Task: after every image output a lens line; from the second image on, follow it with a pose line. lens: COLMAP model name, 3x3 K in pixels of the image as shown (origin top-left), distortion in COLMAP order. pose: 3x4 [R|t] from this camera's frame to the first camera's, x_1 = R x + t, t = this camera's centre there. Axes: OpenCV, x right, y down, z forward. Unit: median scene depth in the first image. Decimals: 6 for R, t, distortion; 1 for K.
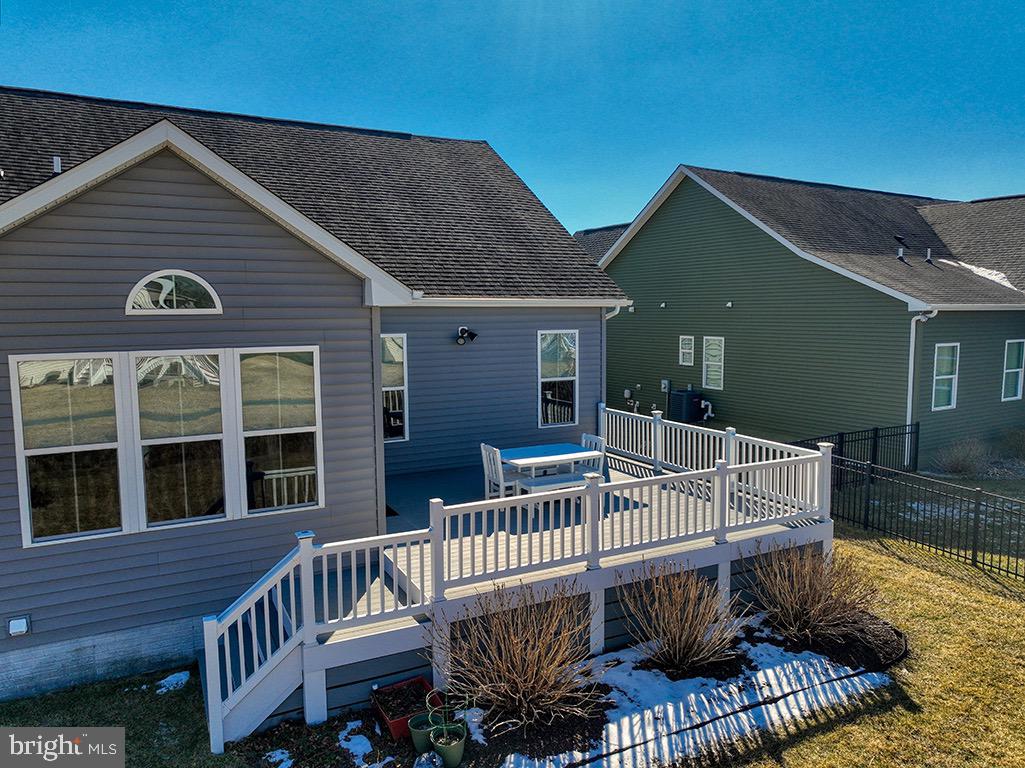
lens RADIAL K [[724.0, 0, 518.4], [0, 724.0, 382.8], [0, 0, 1]] dist [-0.001965, 0.011991]
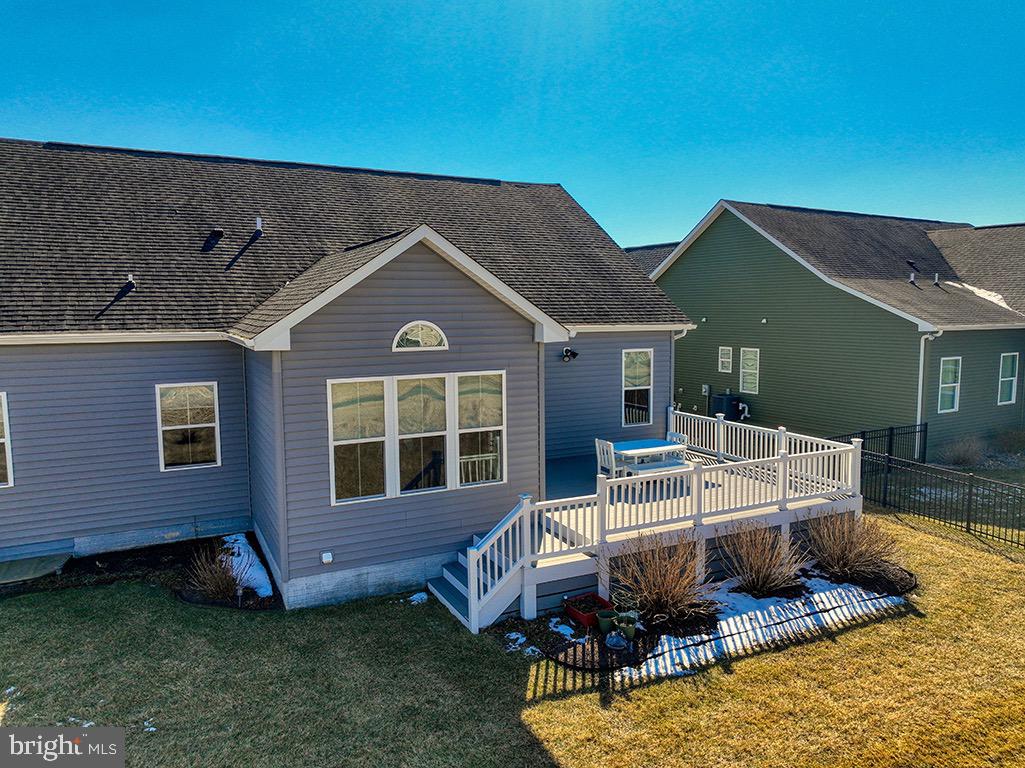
lens RADIAL K [[724.0, 0, 518.1], [0, 724.0, 383.2], [0, 0, 1]] dist [-0.001965, 0.011991]
pose [[0.999938, 0.001793, -0.011018, -0.233658], [-0.001747, 0.999990, 0.004174, -0.030938], [0.011026, -0.004155, 0.999931, -0.434901]]
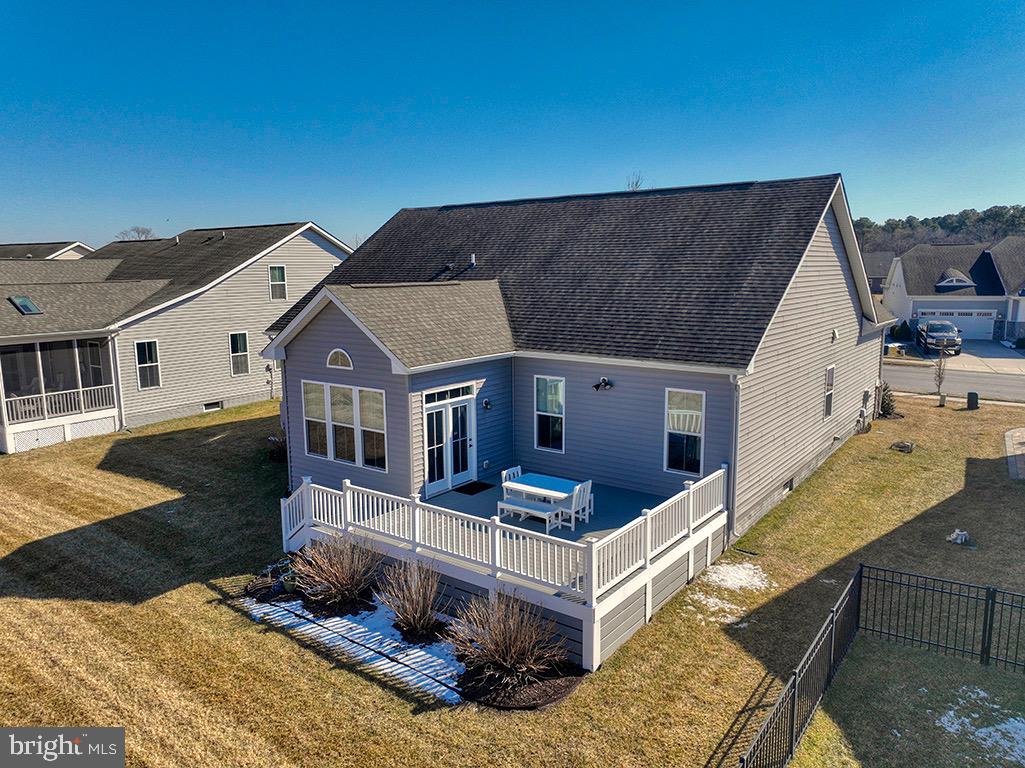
lens RADIAL K [[724.0, 0, 511.1], [0, 724.0, 378.9], [0, 0, 1]] dist [-0.001965, 0.011991]
pose [[0.428372, 0.139616, -0.892751, 1.563122], [-0.083311, 0.989885, 0.114831, -0.325945], [0.899753, 0.025186, 0.435671, 0.460150]]
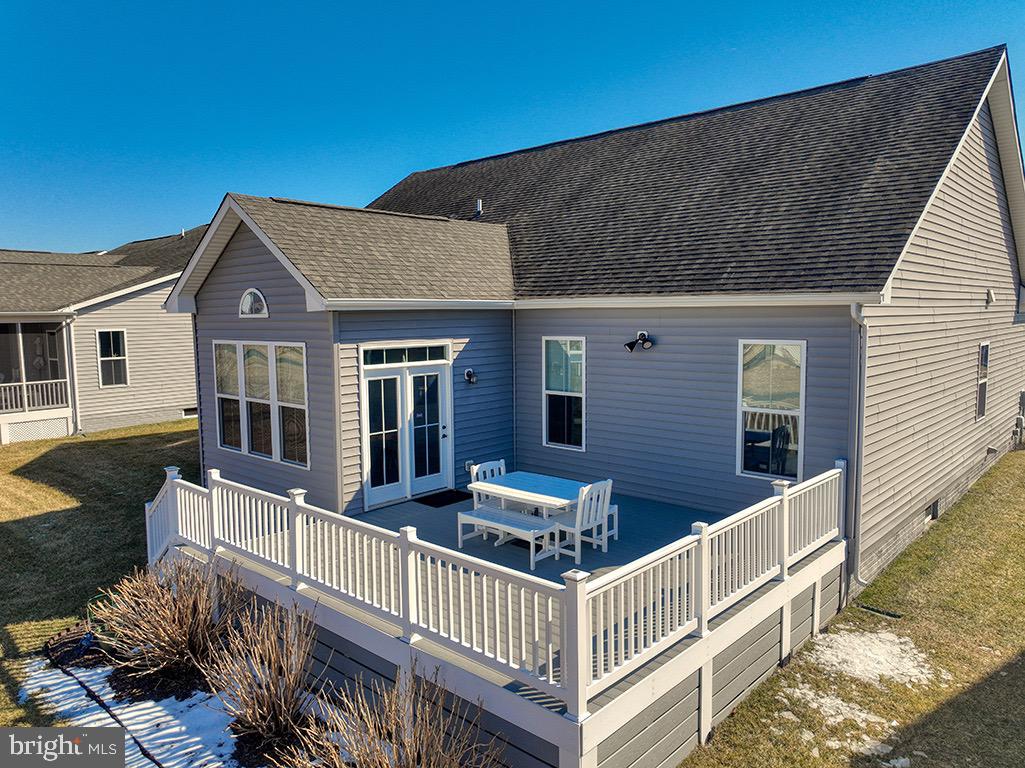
lens RADIAL K [[724.0, 0, 511.7], [0, 724.0, 381.0], [0, 0, 1]] dist [-0.001965, 0.011991]
pose [[0.338648, 0.091212, -0.936482, 1.037797], [-0.084719, 0.994203, 0.066198, -0.098634], [0.937091, 0.056920, 0.344413, 0.897875]]
